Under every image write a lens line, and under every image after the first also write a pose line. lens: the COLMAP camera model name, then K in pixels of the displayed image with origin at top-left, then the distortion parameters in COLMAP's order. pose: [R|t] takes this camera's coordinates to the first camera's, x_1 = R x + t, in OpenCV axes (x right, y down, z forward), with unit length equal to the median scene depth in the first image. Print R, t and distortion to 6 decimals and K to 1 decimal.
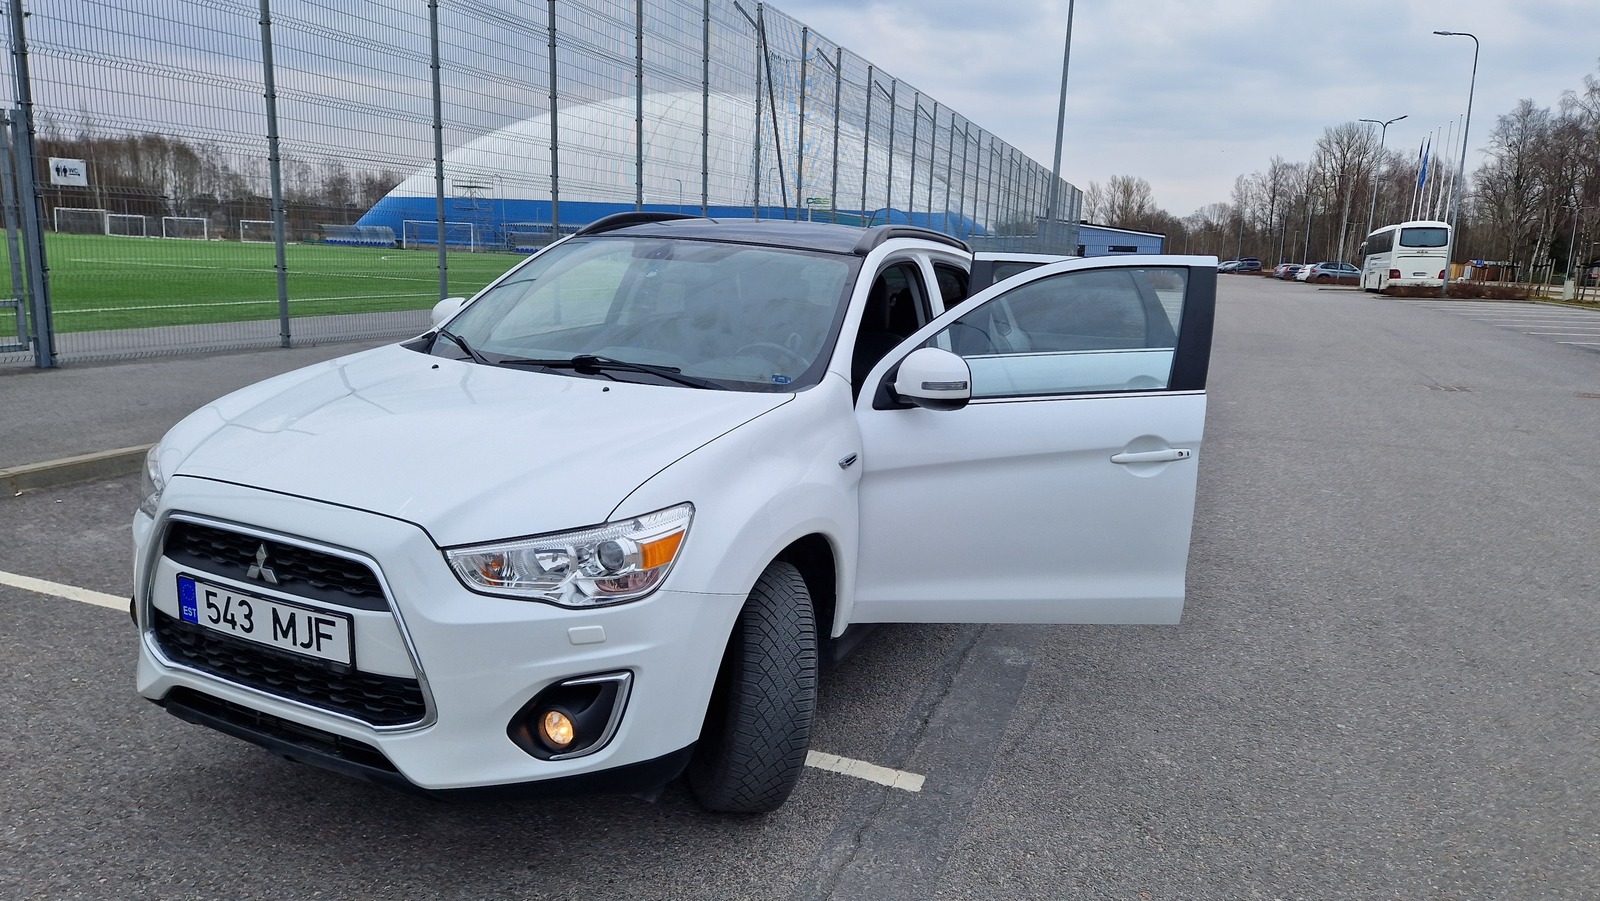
lens RADIAL K [[1049.6, 0, 801.0], [0, 1049.6, 465.0], [0, 0, 1]] dist [0.070068, -0.046582]
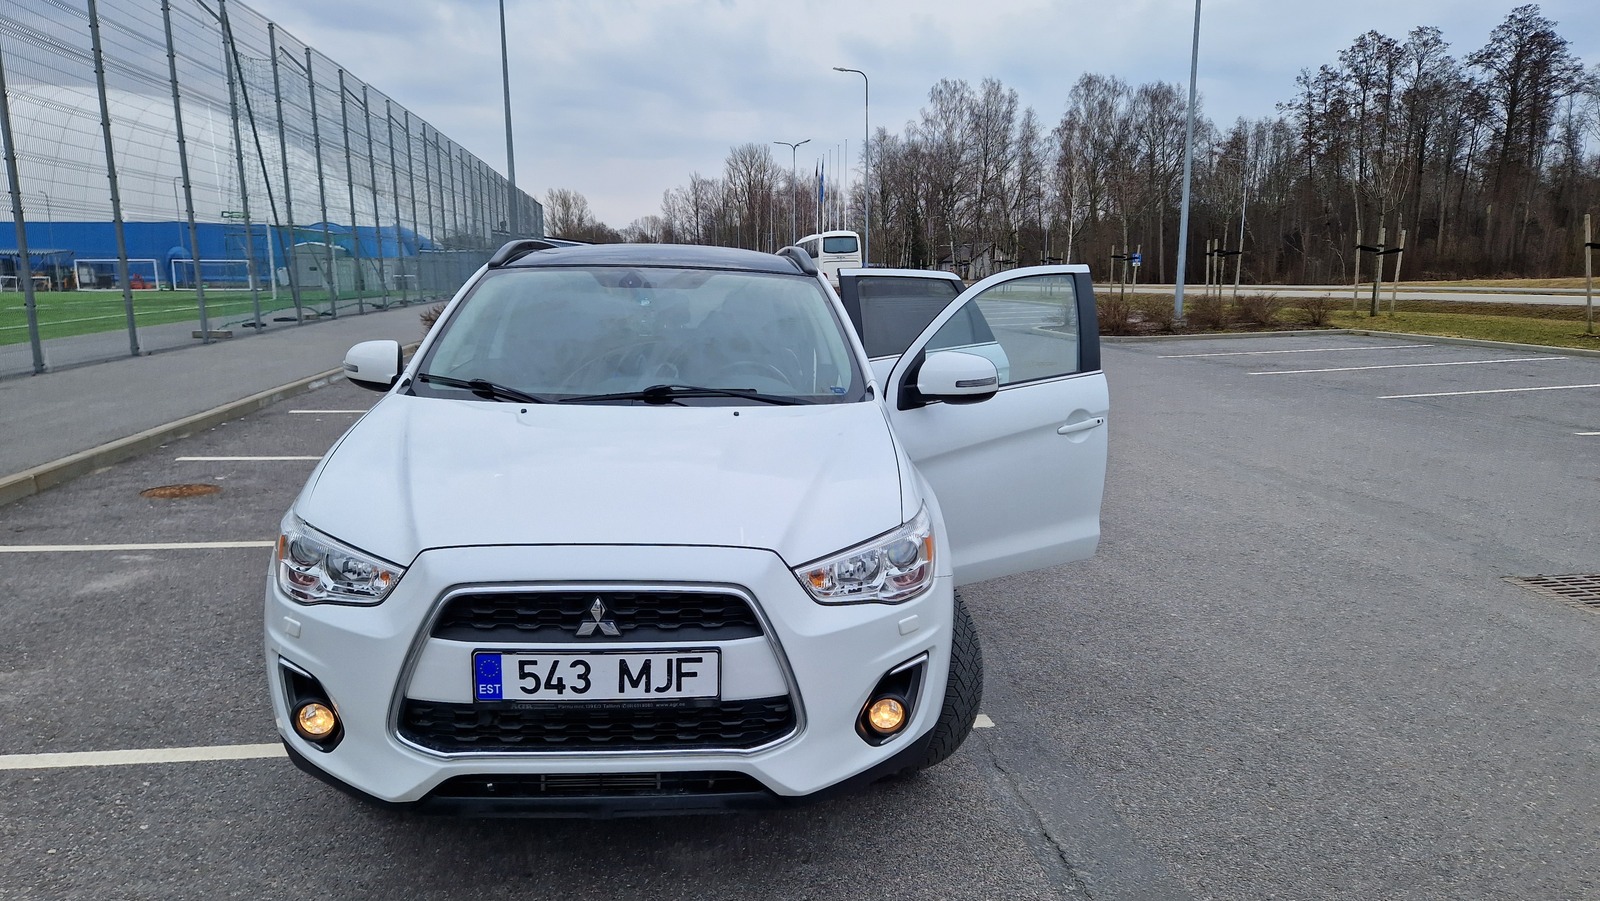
lens RADIAL K [[1049.6, 0, 786.4], [0, 1049.6, 490.5], [0, 0, 1]] dist [0.070068, -0.046582]
pose [[0.882855, -0.133865, 0.450163, -0.565919], [0.128950, 0.990773, 0.041732, -0.030347], [-0.451596, 0.021205, 0.891971, 0.043924]]
